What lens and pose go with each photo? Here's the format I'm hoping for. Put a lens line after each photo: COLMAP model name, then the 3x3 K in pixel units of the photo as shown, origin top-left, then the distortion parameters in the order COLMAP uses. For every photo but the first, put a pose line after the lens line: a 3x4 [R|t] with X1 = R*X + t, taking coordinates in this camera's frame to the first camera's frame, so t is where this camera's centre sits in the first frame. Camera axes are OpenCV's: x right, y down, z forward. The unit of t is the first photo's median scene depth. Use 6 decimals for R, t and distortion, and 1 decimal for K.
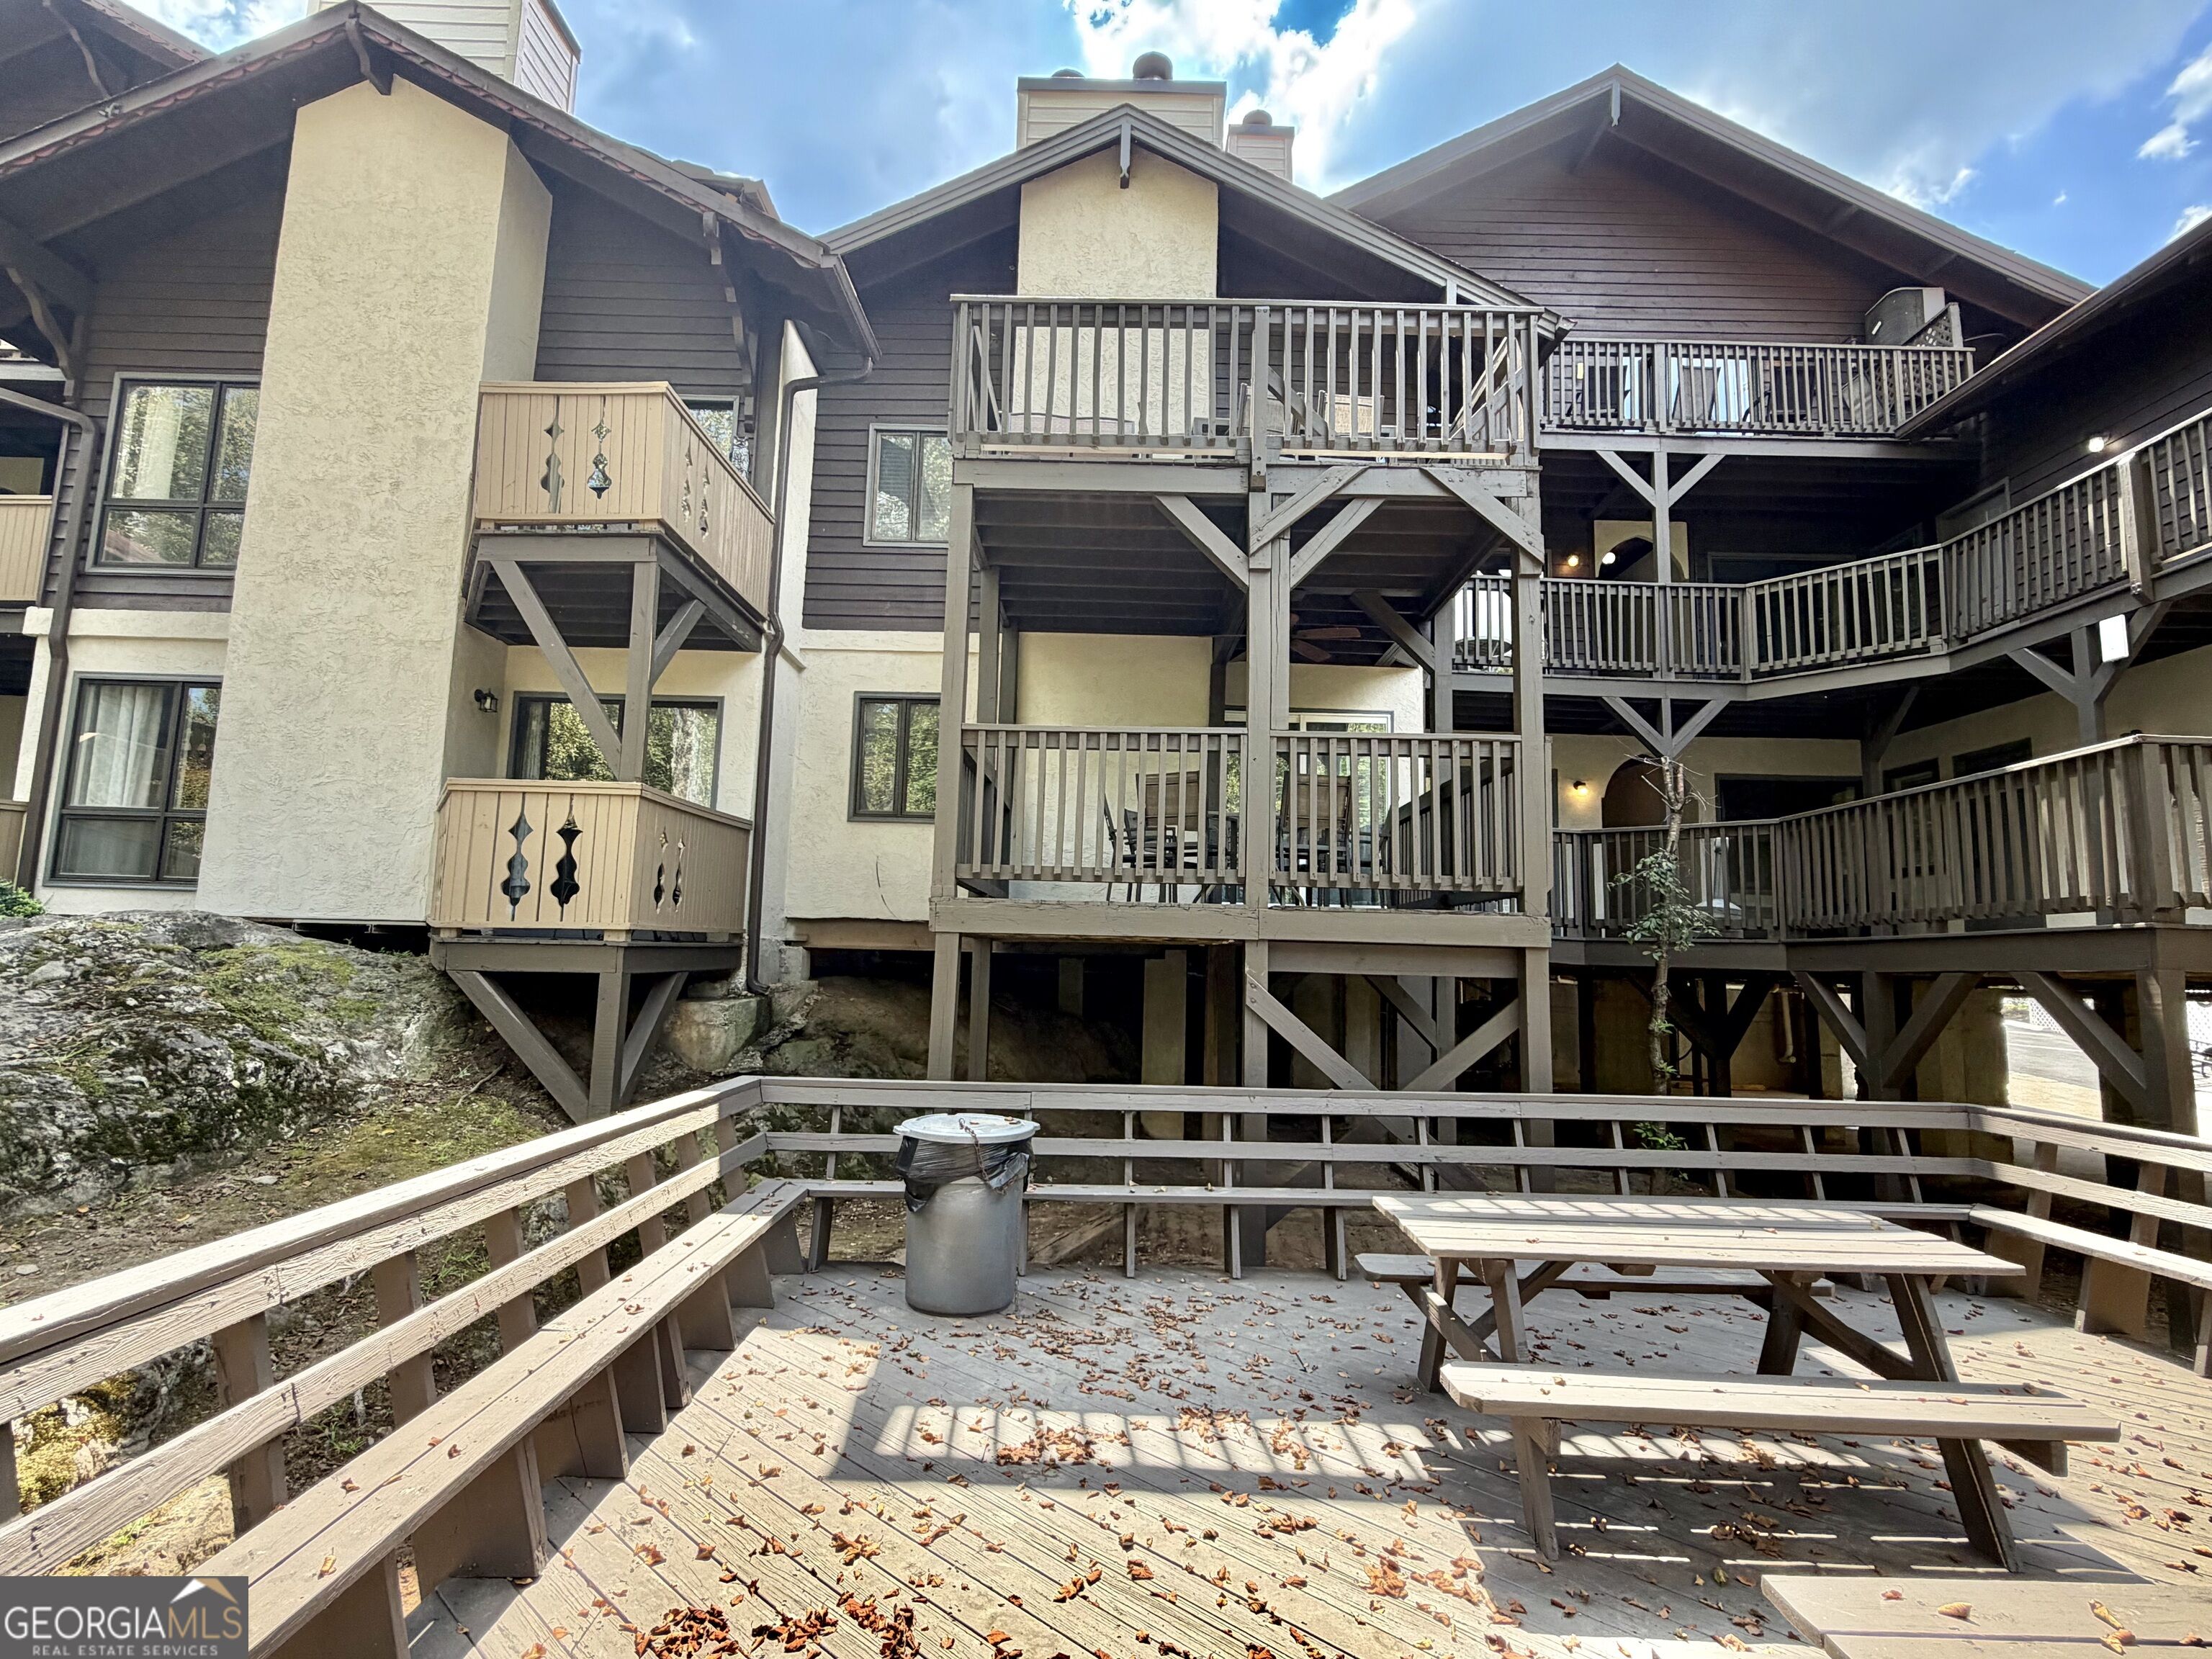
lens RADIAL K [[1068.5, 0, 1106.0], [0, 1068.5, 829.5], [0, 0, 1]] dist [0.001297, -0.000852]
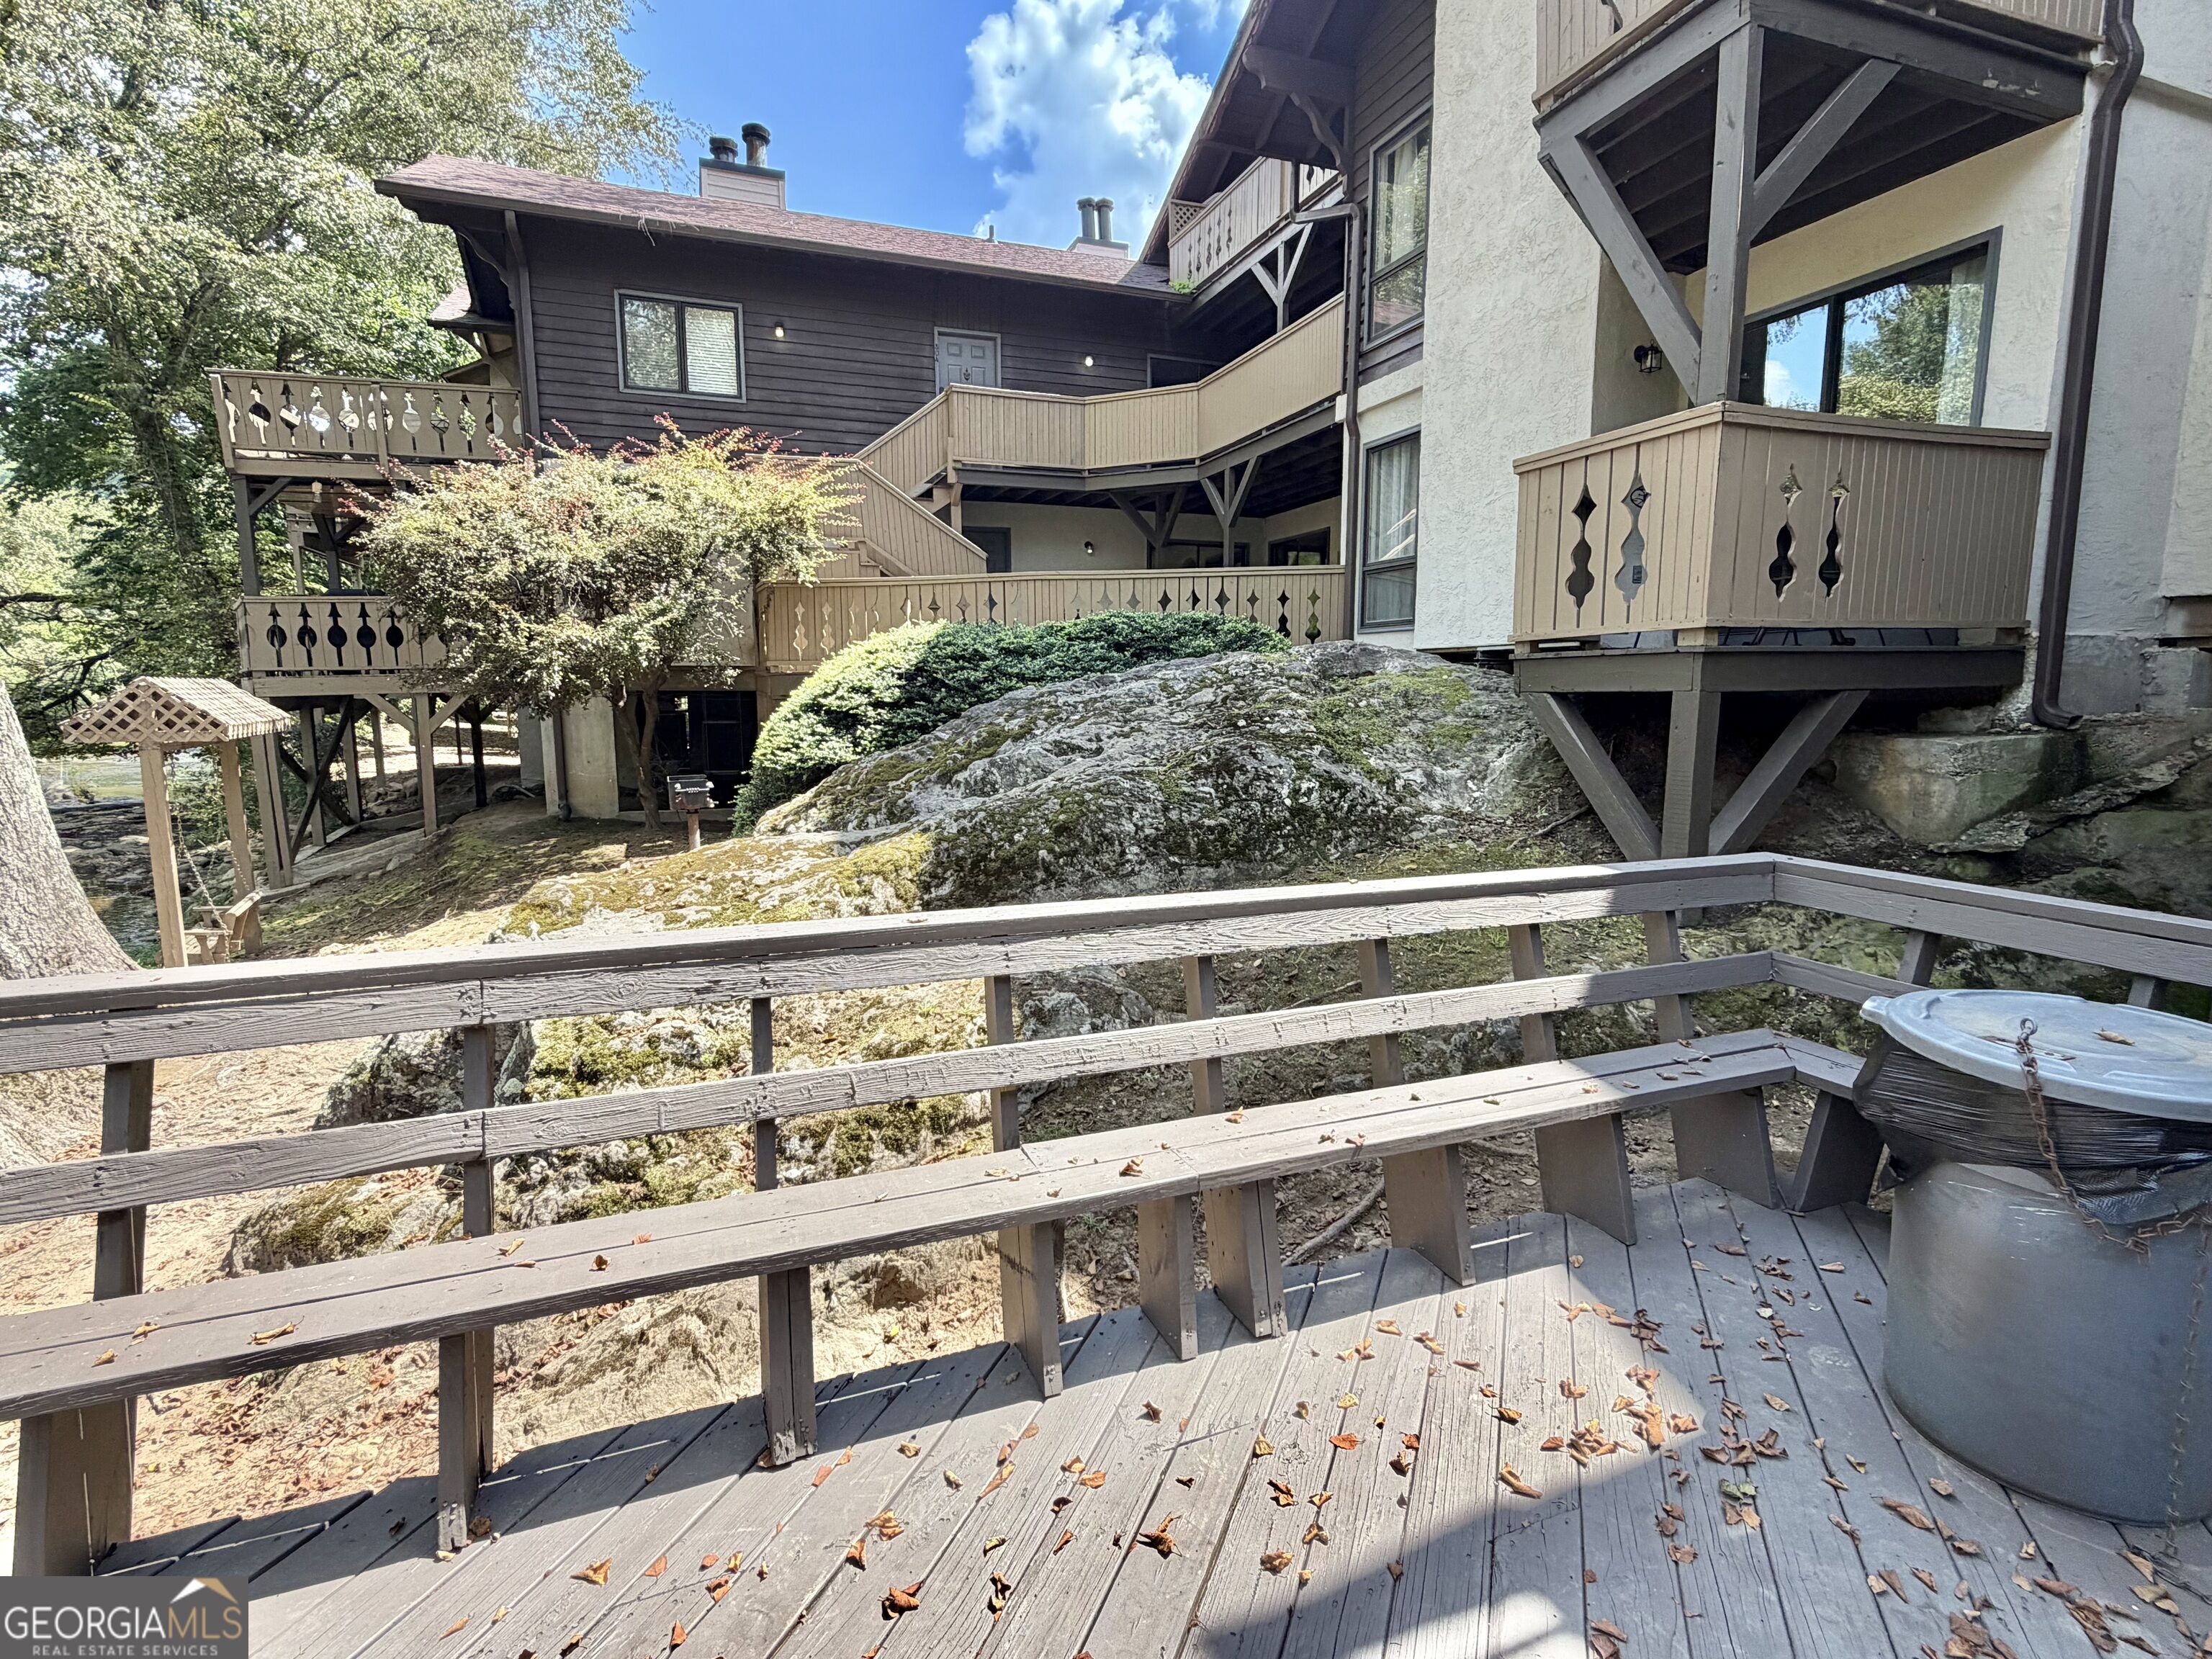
lens RADIAL K [[1068.5, 0, 1106.0], [0, 1068.5, 829.5], [0, 0, 1]] dist [0.001297, -0.000852]
pose [[0.347408, 0.097033, -0.932680, 0.076152], [0.126255, 0.980735, 0.149060, 0.073645], [0.929176, -0.169540, 0.328464, 0.412635]]
